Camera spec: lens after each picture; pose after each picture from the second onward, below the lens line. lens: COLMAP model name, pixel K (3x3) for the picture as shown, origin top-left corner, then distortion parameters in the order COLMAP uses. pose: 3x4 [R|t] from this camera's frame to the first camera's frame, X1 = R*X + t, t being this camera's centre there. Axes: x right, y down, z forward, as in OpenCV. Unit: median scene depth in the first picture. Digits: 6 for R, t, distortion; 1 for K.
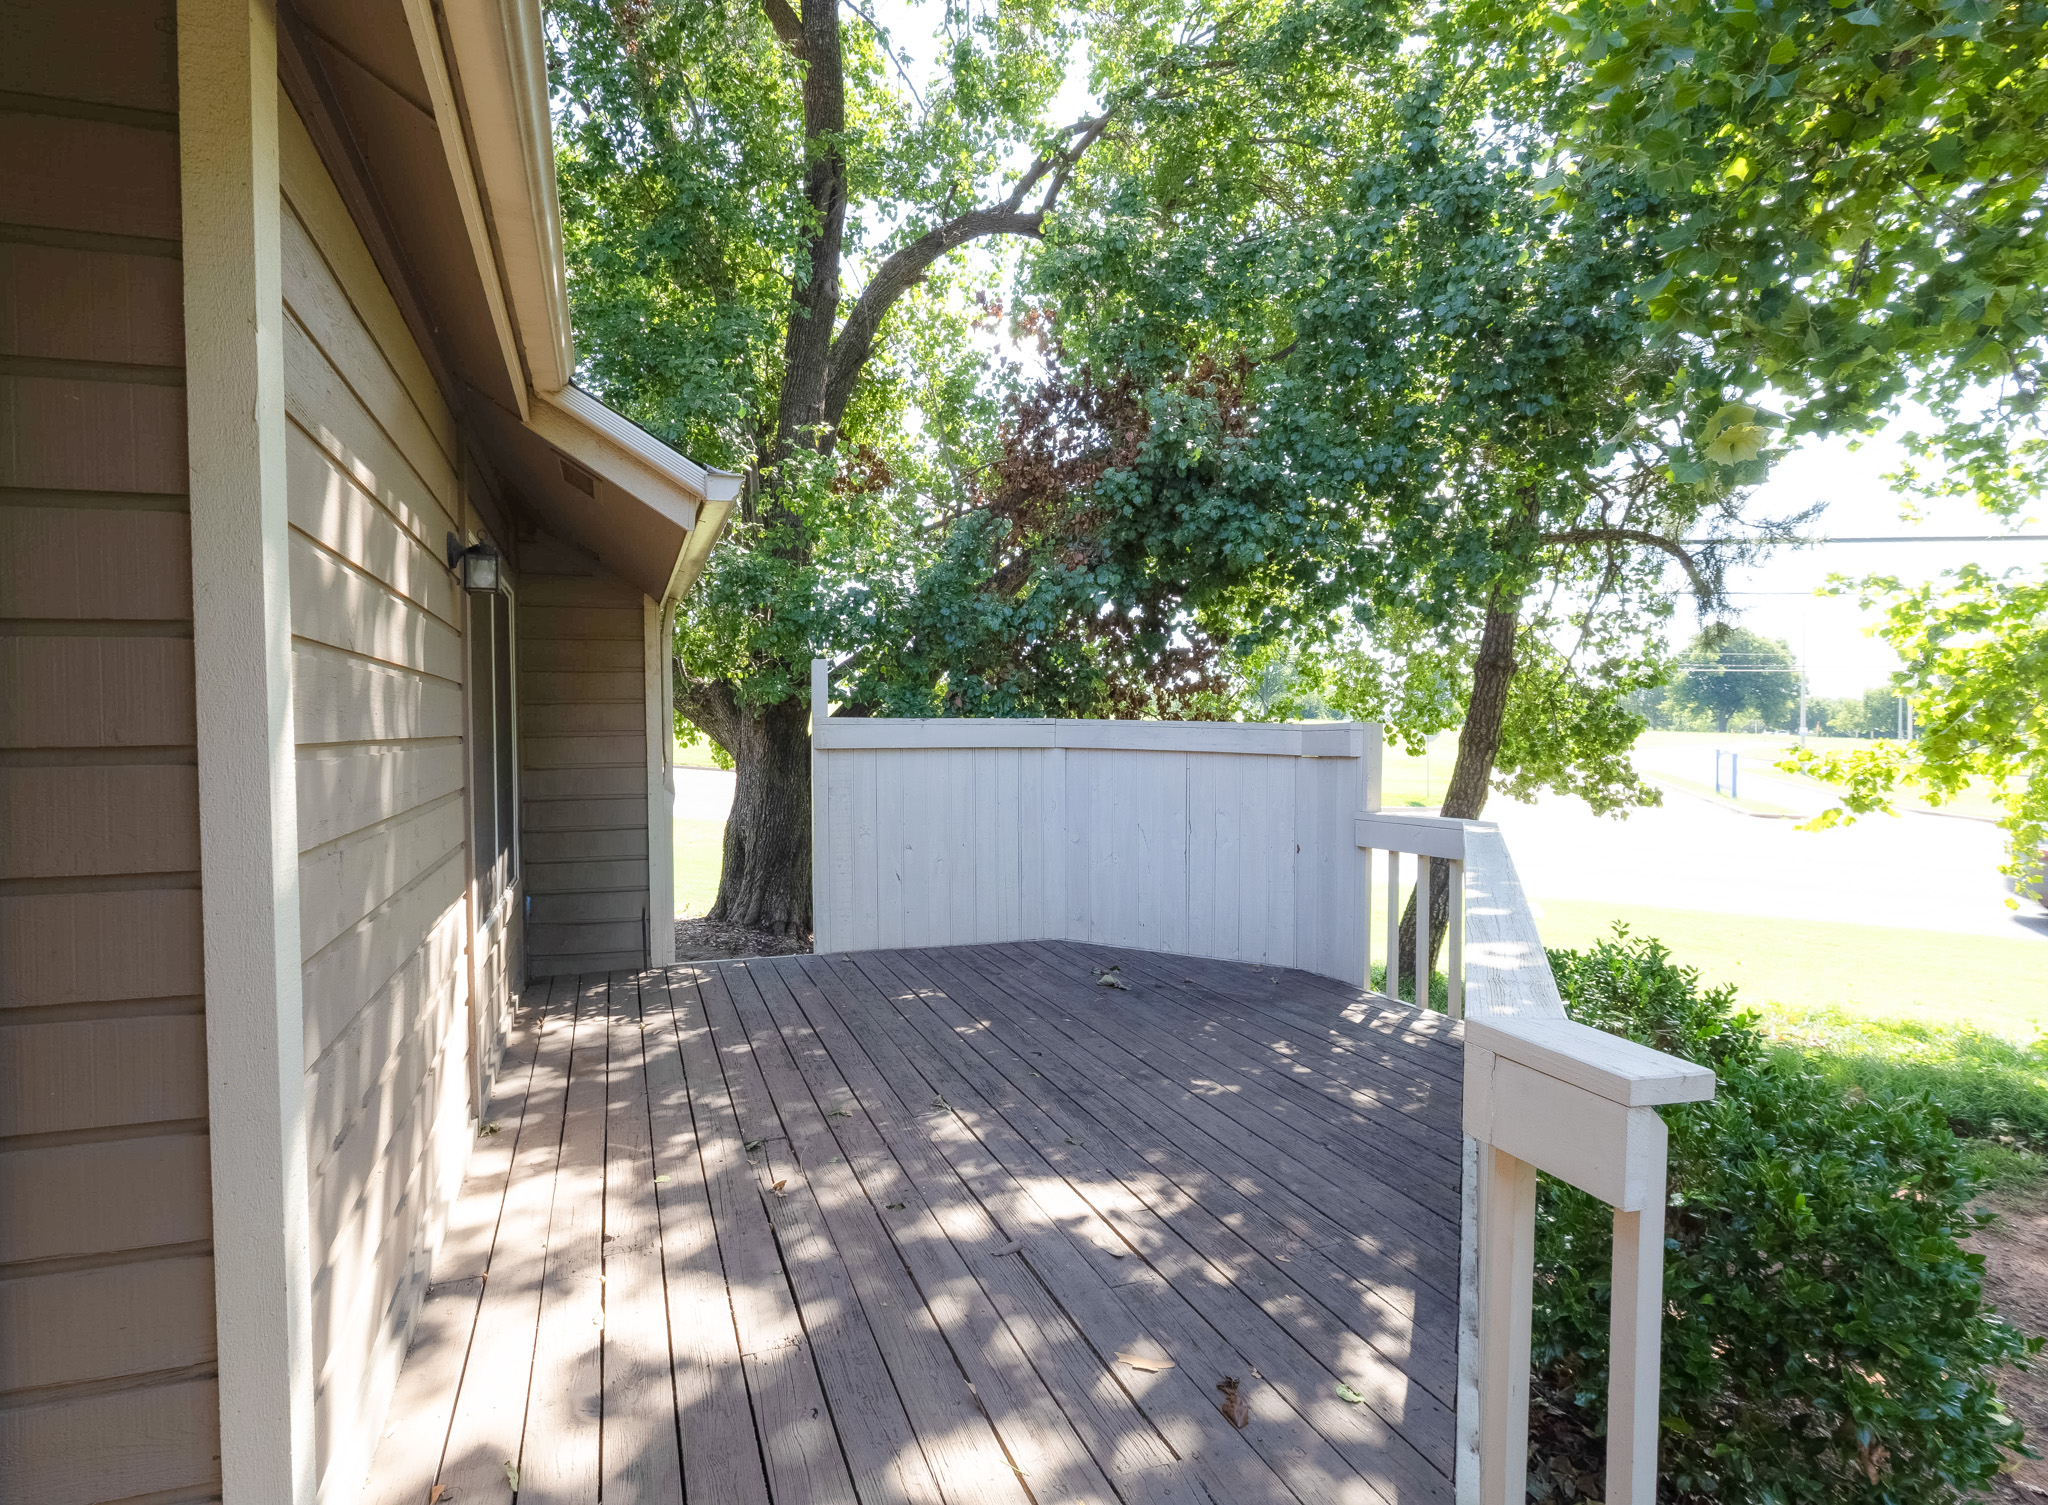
lens RADIAL K [[1034.1, 0, 1017.4], [0, 1034.1, 756.8], [0, 0, 1]] dist [-0.001963, 0.001114]
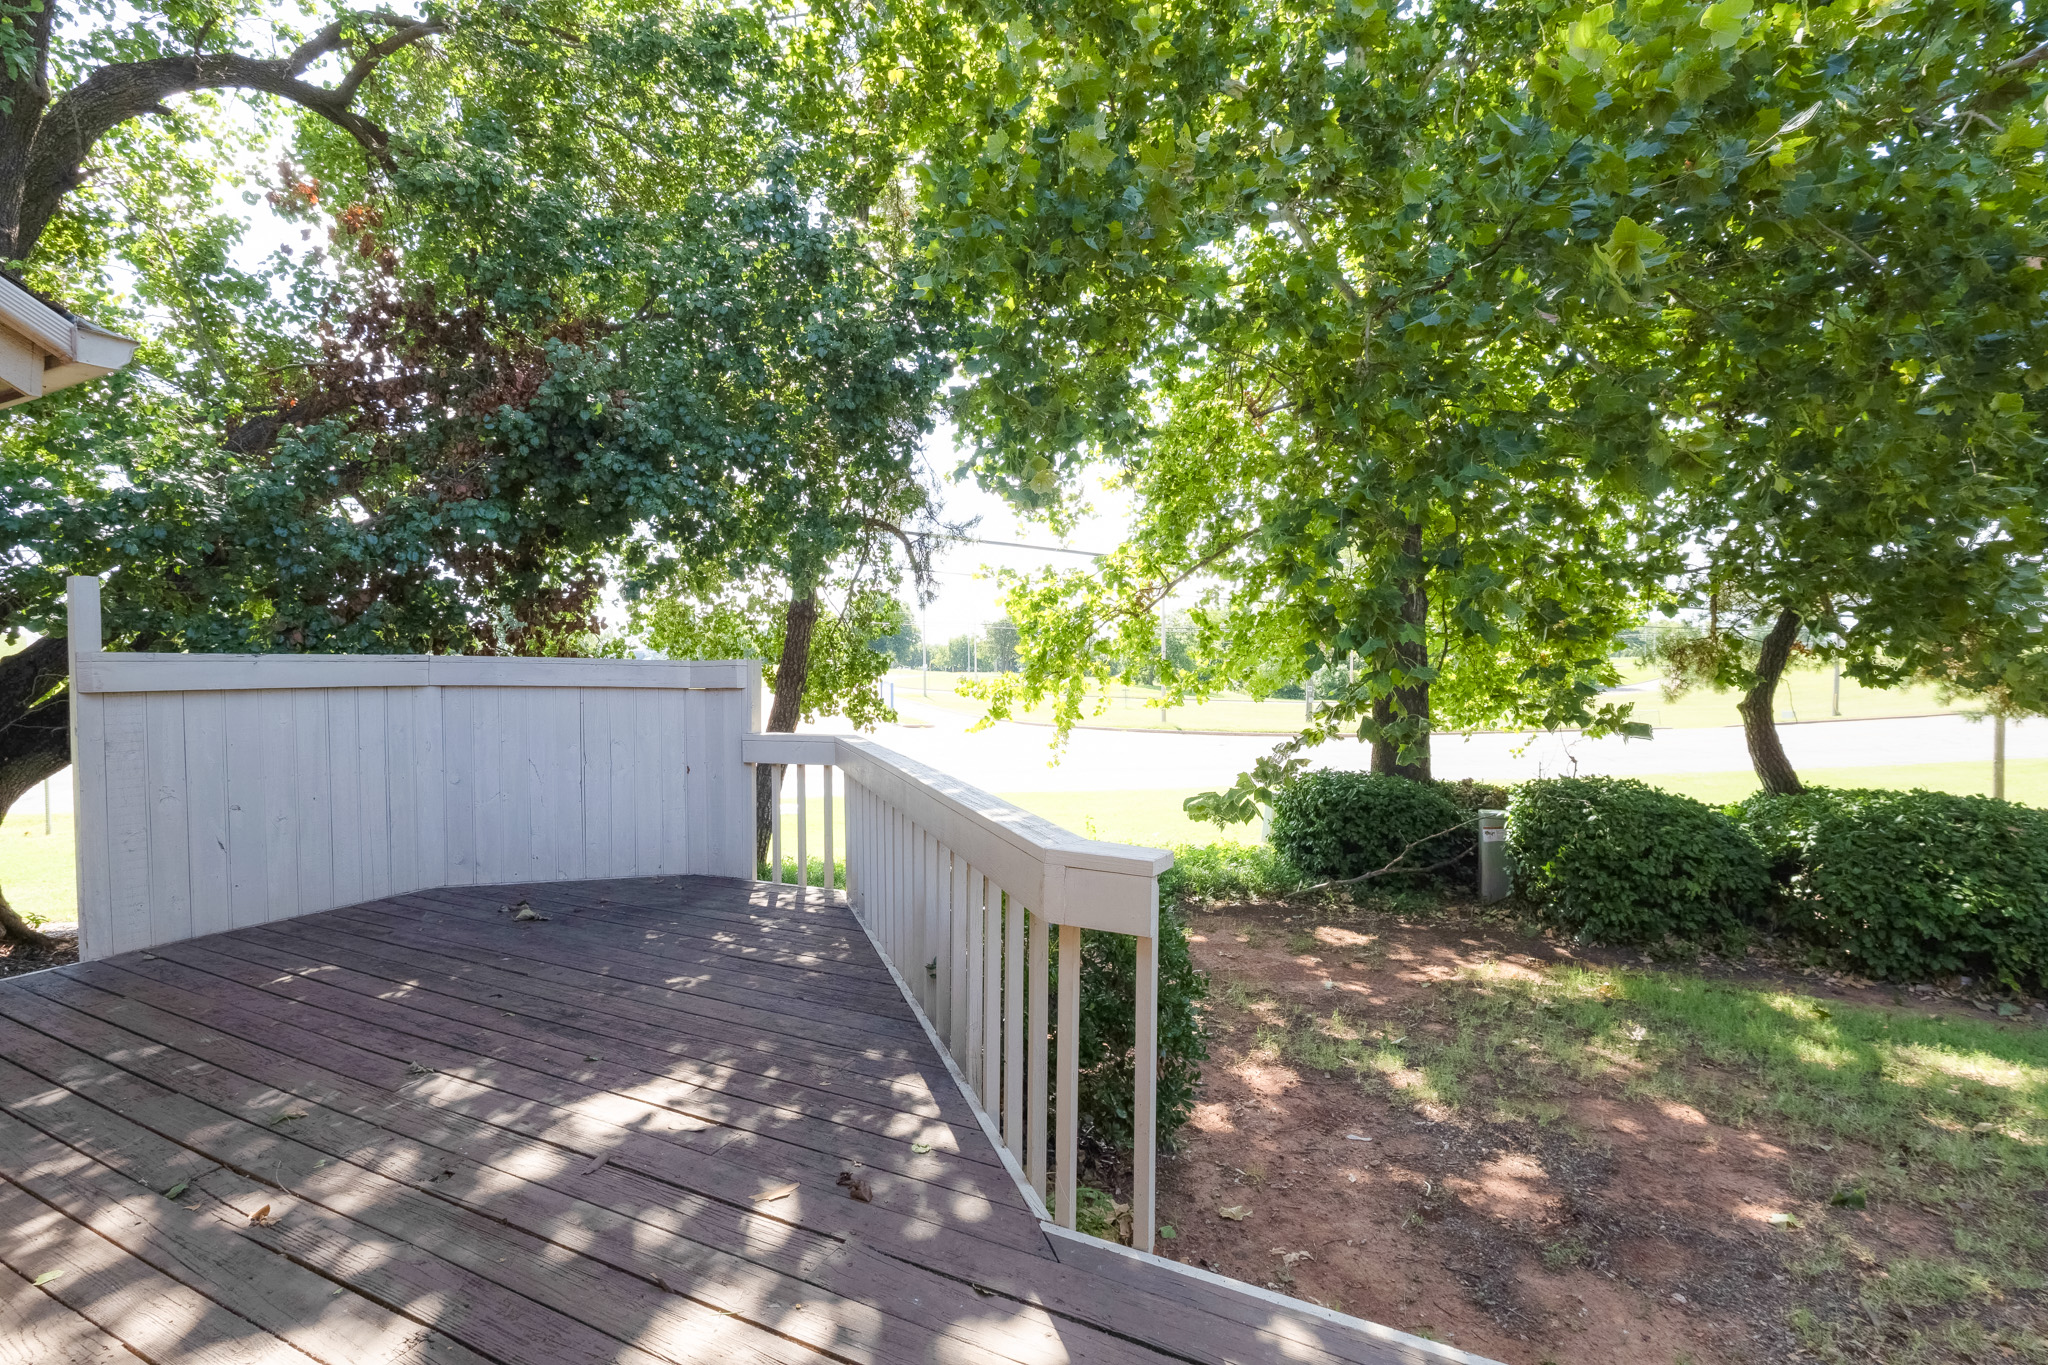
lens RADIAL K [[926.1, 0, 1020.8], [0, 926.1, 683.2], [0, 0, 1]] dist [0.003899, 0.000384]
pose [[0.687976, -0.015962, 0.725558, -0.257595], [0.022493, 0.999747, 0.000667, 0.001016], [-0.725385, 0.015861, 0.688161, 0.028994]]
